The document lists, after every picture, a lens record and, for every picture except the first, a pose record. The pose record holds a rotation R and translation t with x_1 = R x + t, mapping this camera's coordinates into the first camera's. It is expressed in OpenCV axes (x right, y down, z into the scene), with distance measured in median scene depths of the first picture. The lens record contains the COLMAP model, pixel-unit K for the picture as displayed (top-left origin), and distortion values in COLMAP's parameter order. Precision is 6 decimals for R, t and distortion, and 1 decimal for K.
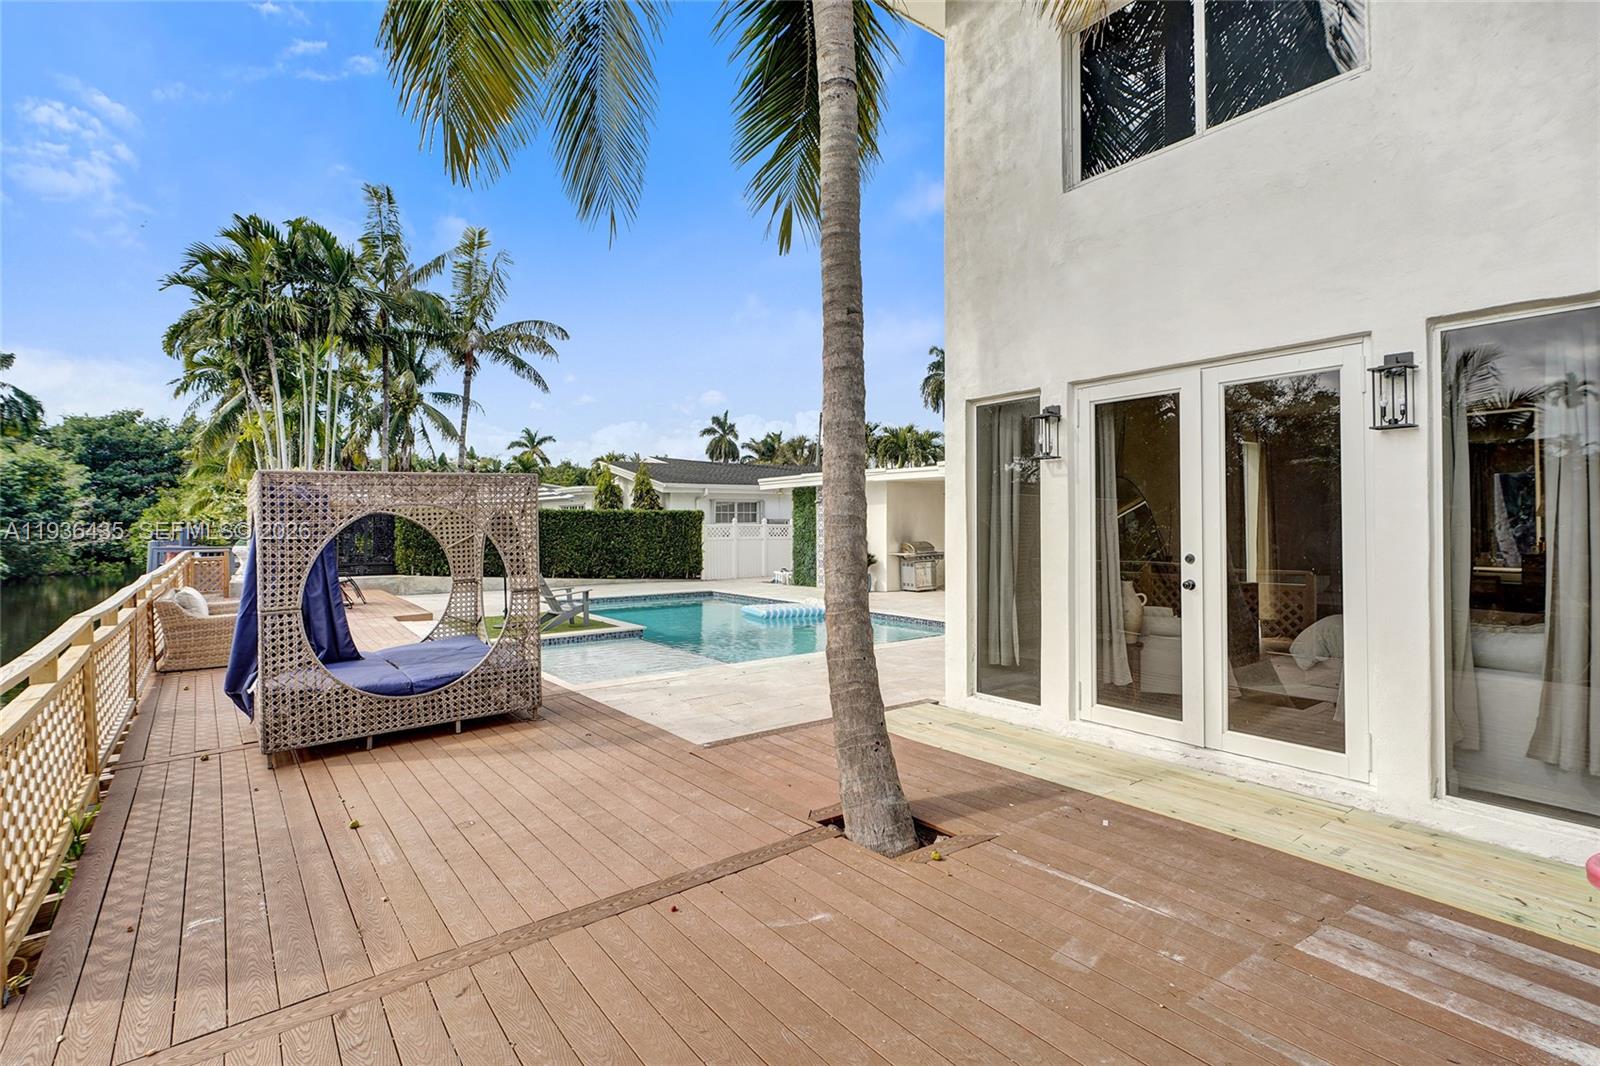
lens RADIAL K [[763.3, 0, 784.3], [0, 763.3, 502.0], [0, 0, 1]] dist [0.002645, 0.000539]
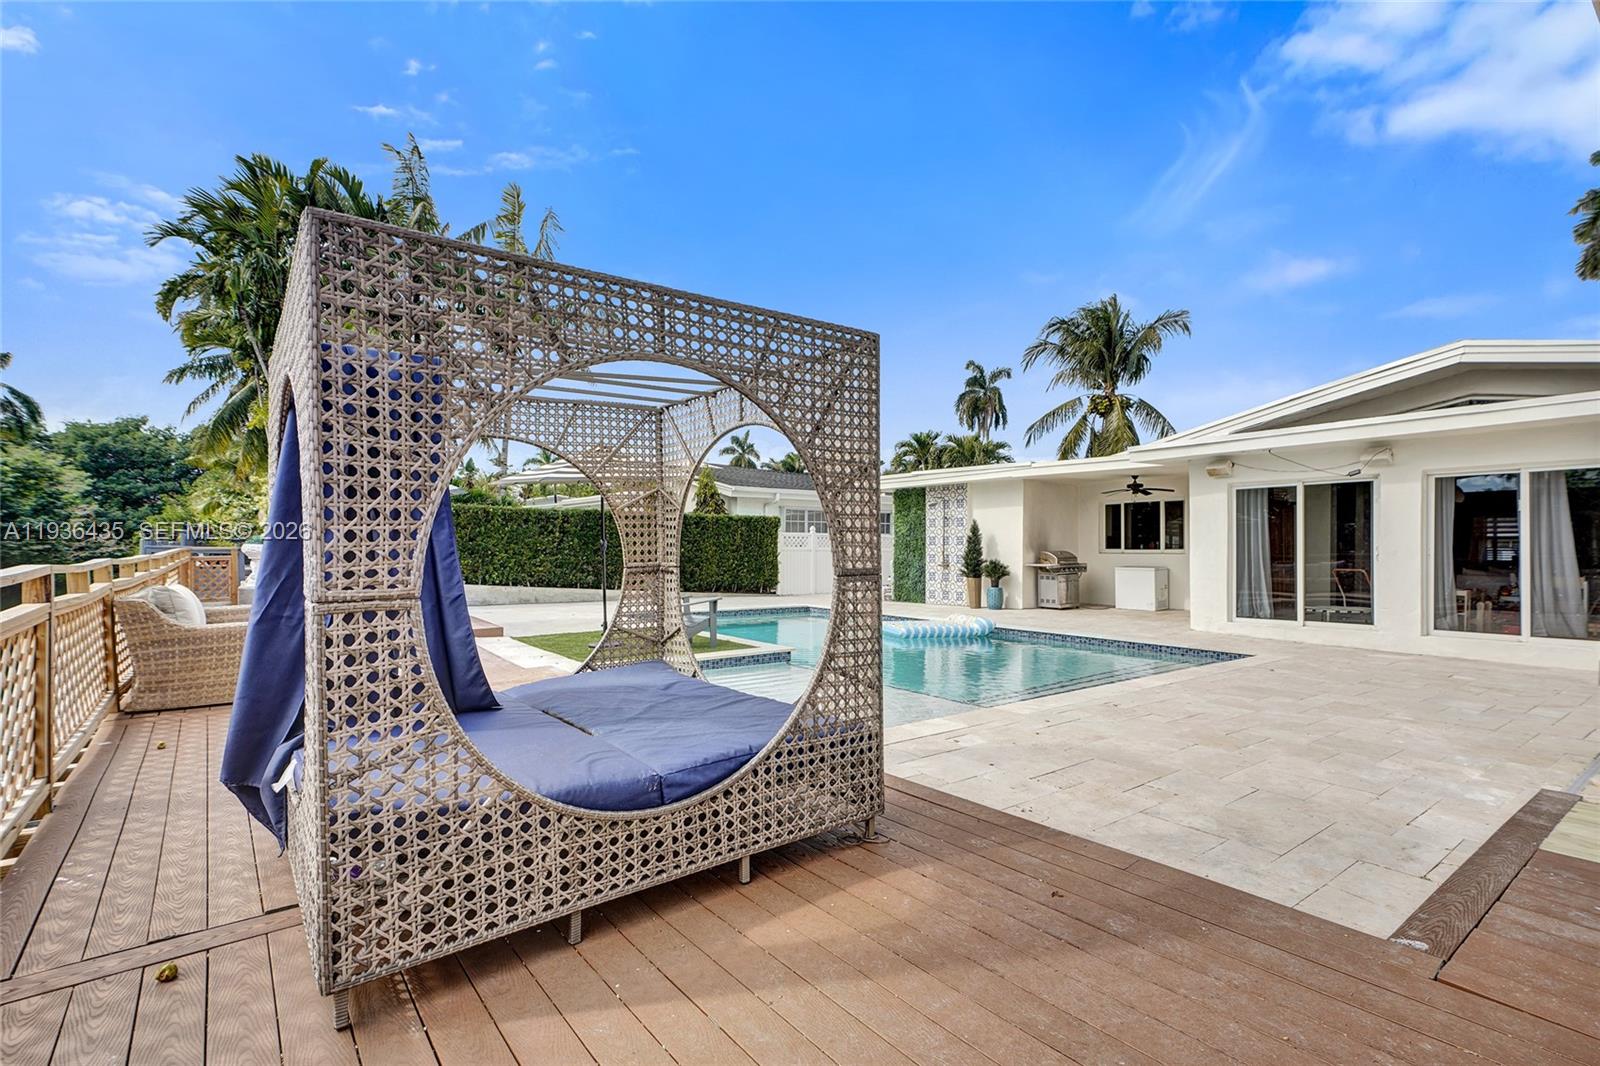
lens RADIAL K [[747.0, 0, 801.0], [0, 747.0, 541.9], [0, 0, 1]] dist [-0.001318, 0.000126]
pose [[0.999761, 0.012736, 0.017775, -0.102322], [-0.013110, 0.999691, 0.021115, 0.023153], [-0.017500, -0.021343, 0.999619, 0.142469]]
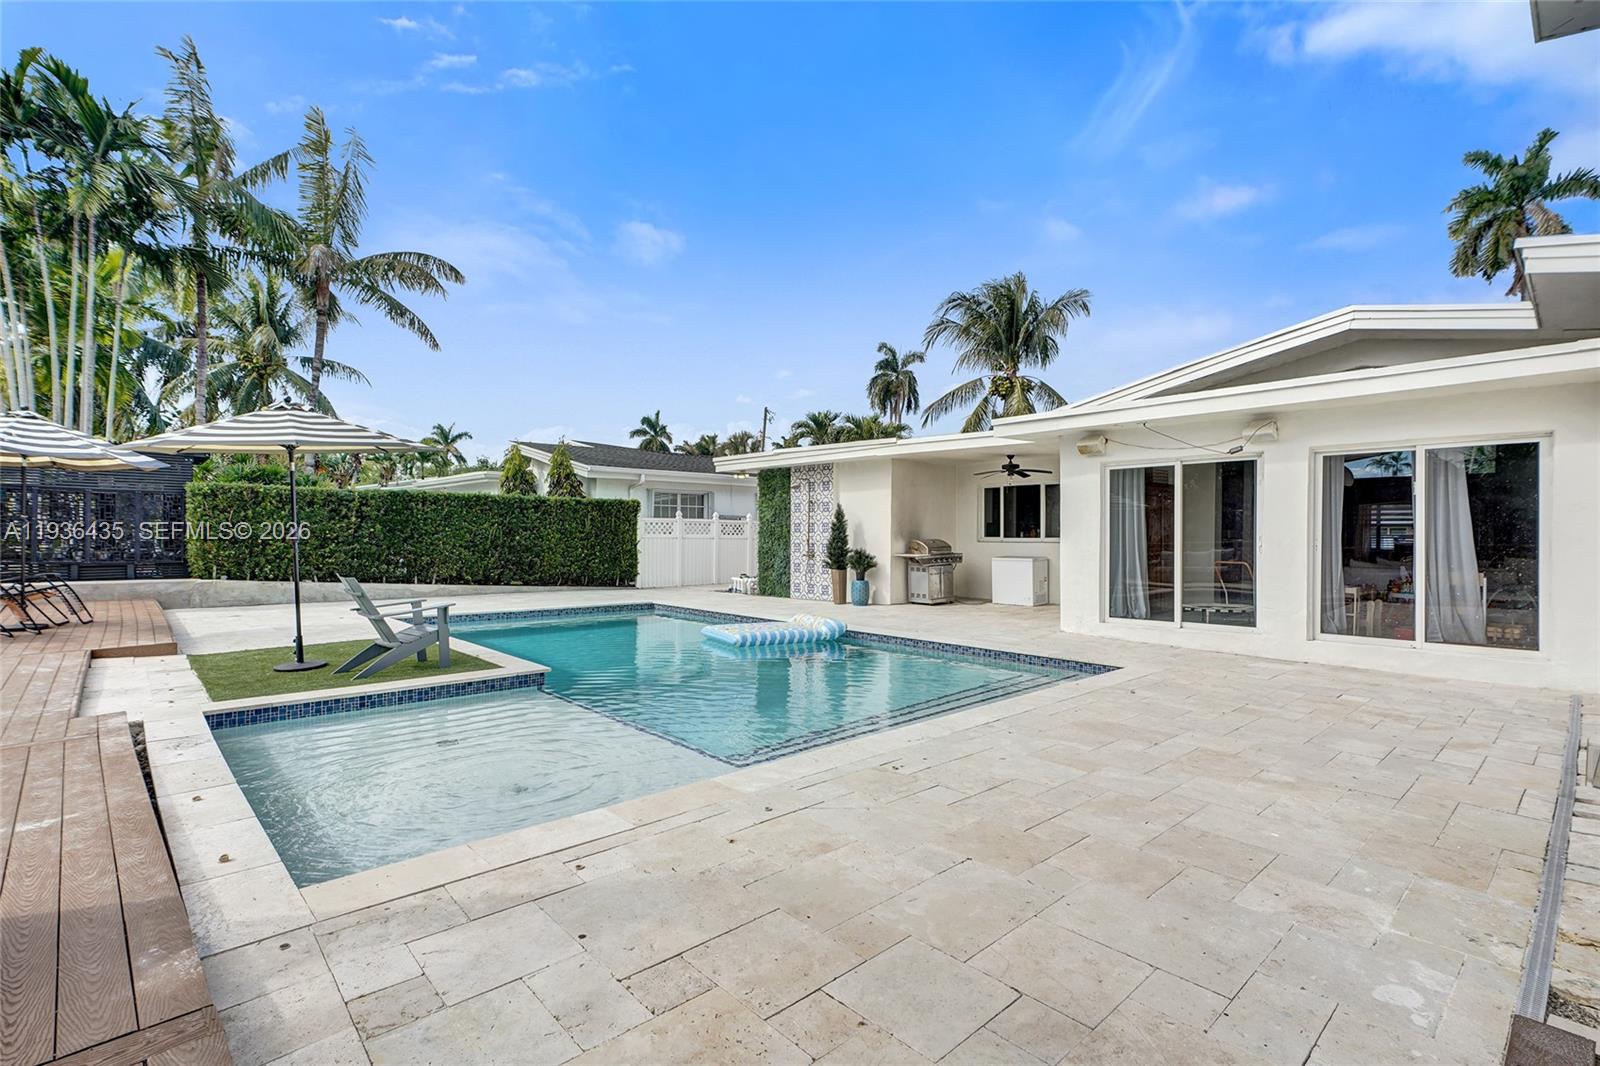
lens RADIAL K [[751.3, 0, 798.9], [0, 751.3, 535.9], [0, 0, 1]] dist [-0.006021, 0.000897]
pose [[0.993428, 0.012917, 0.113729, -0.032021], [-0.016525, 0.999388, 0.030843, 0.022807], [-0.113261, -0.032519, 0.993033, 0.223682]]
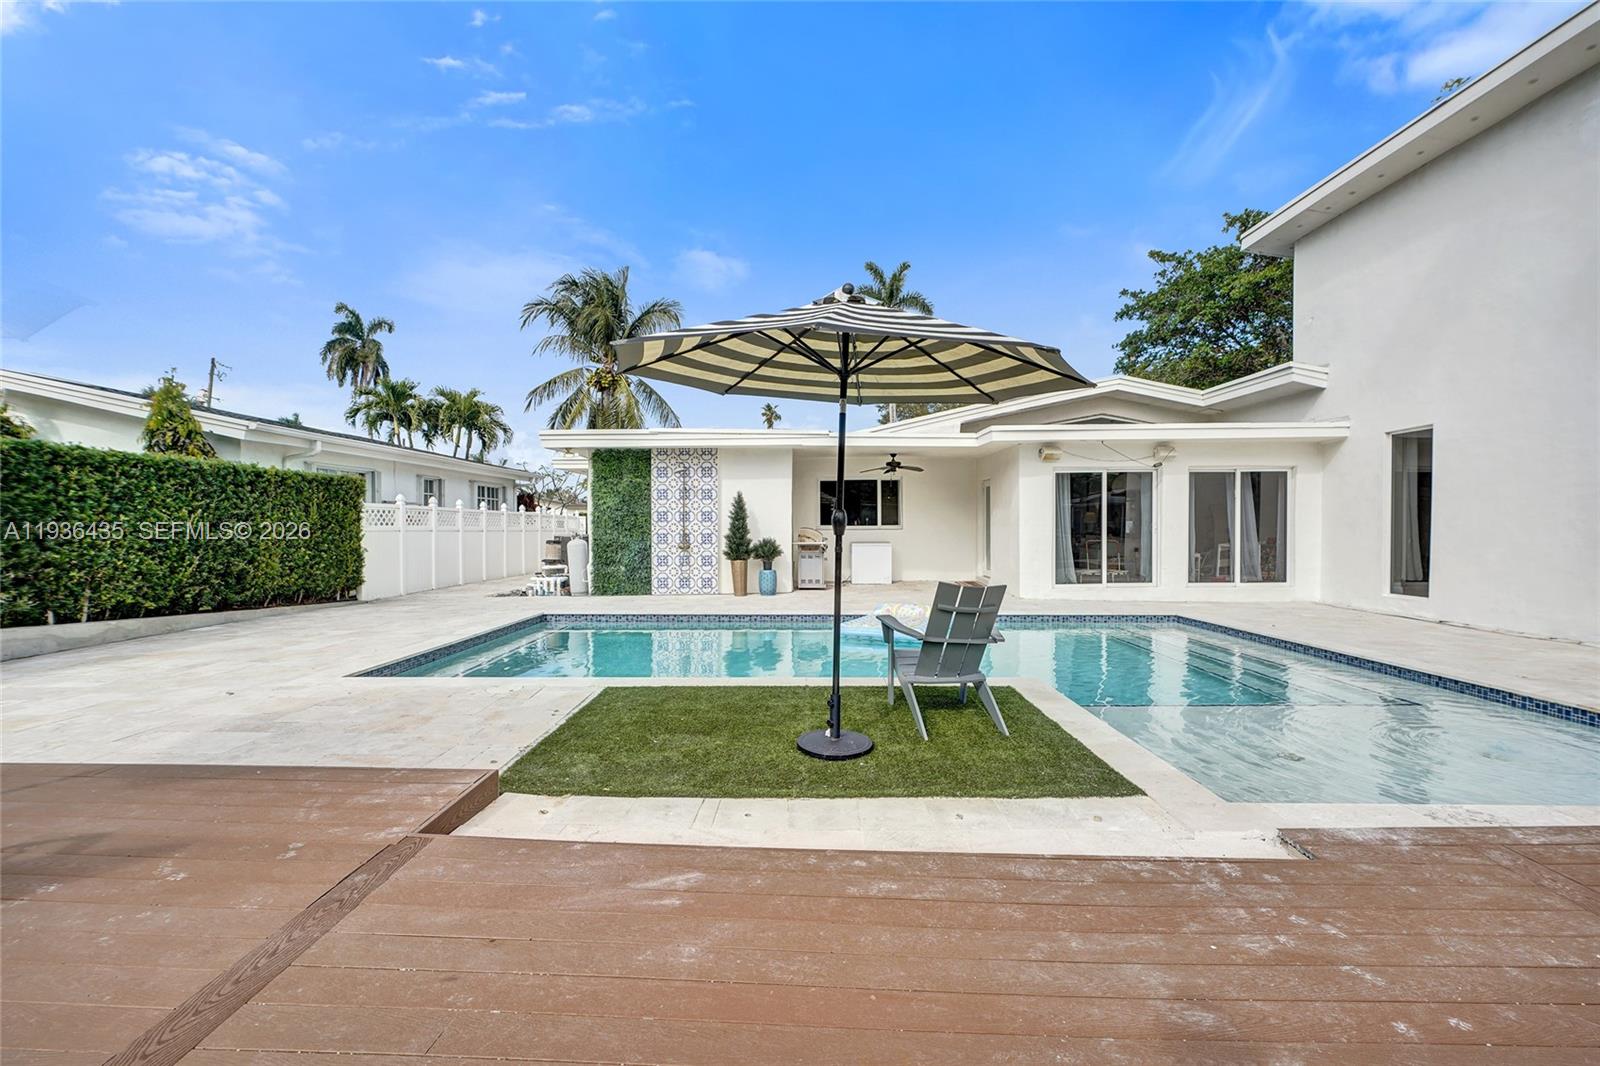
lens RADIAL K [[707.5, 0, 800.0], [0, 707.5, 543.3], [0, 0, 1]] dist [-0.007712, 0.000811]
pose [[0.605441, -0.013520, 0.795775, -0.344825], [-0.026078, 0.998982, 0.036813, 0.033740], [-0.795463, -0.043040, 0.604472, 0.455749]]
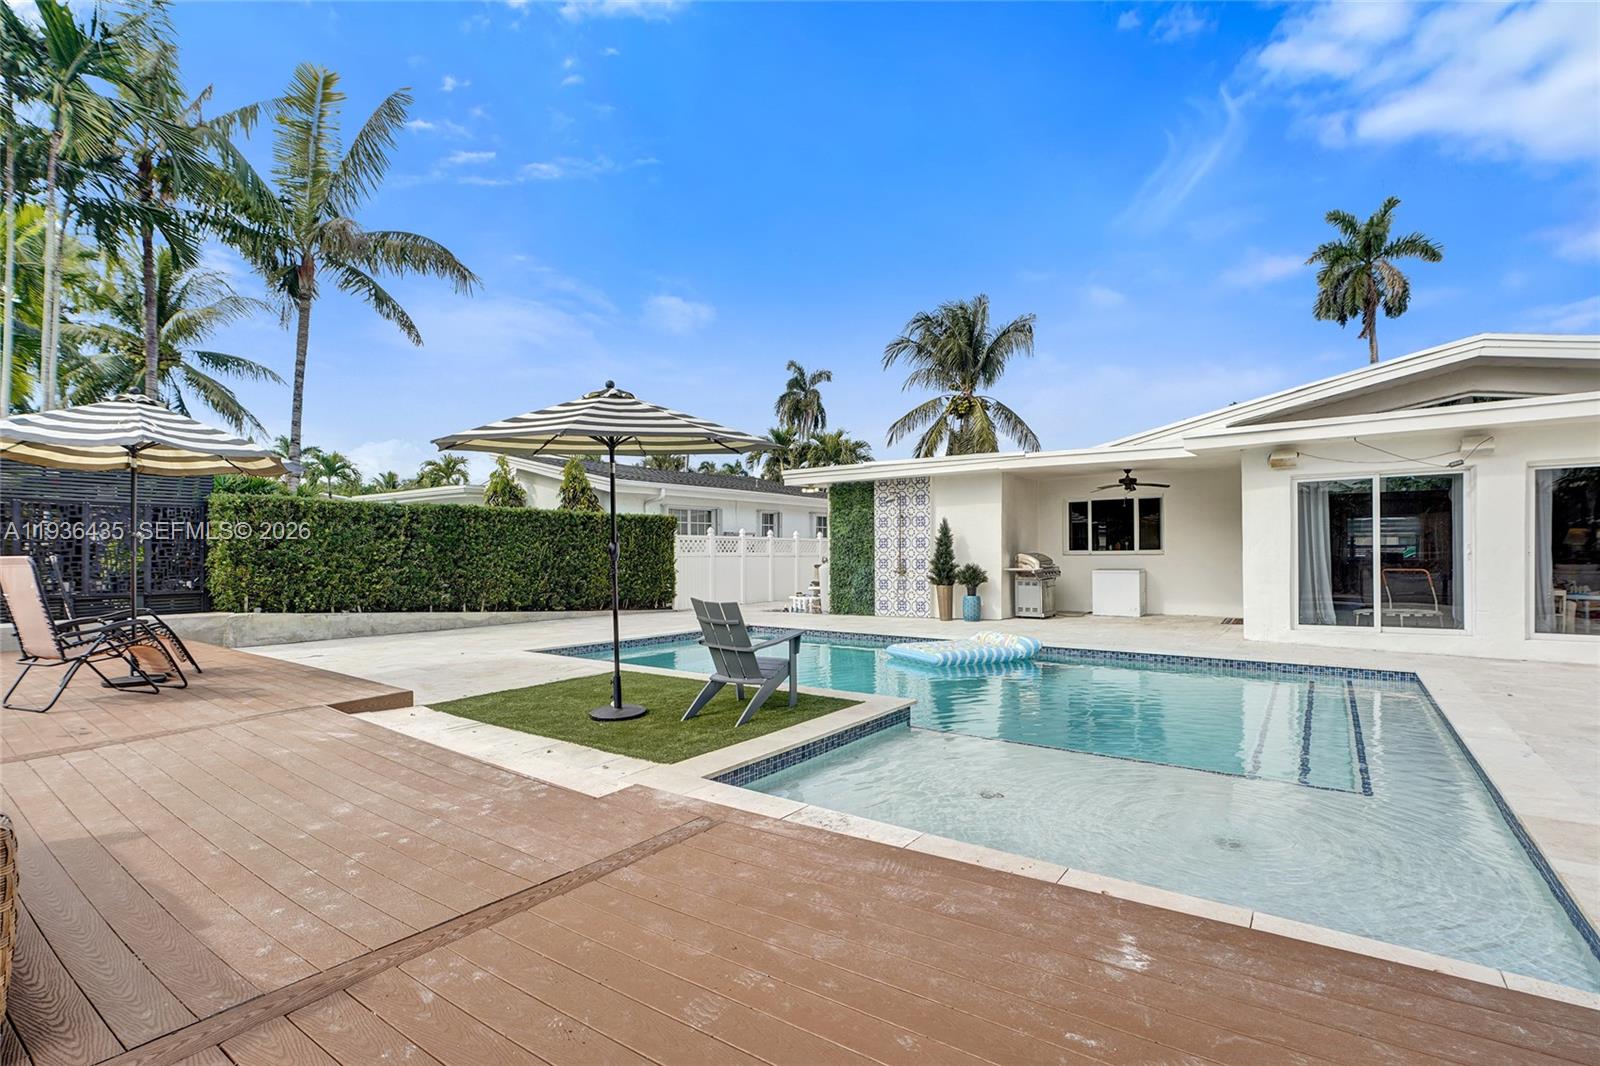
lens RADIAL K [[745.9, 0, 802.8], [0, 745.9, 556.9], [0, 0, 1]] dist [-0.006089, 0.000025]
pose [[0.954186, -0.000479, 0.299213, -0.217234], [-0.009560, 0.999439, 0.032087, 0.028006], [-0.299061, -0.033477, 0.953647, 0.294703]]
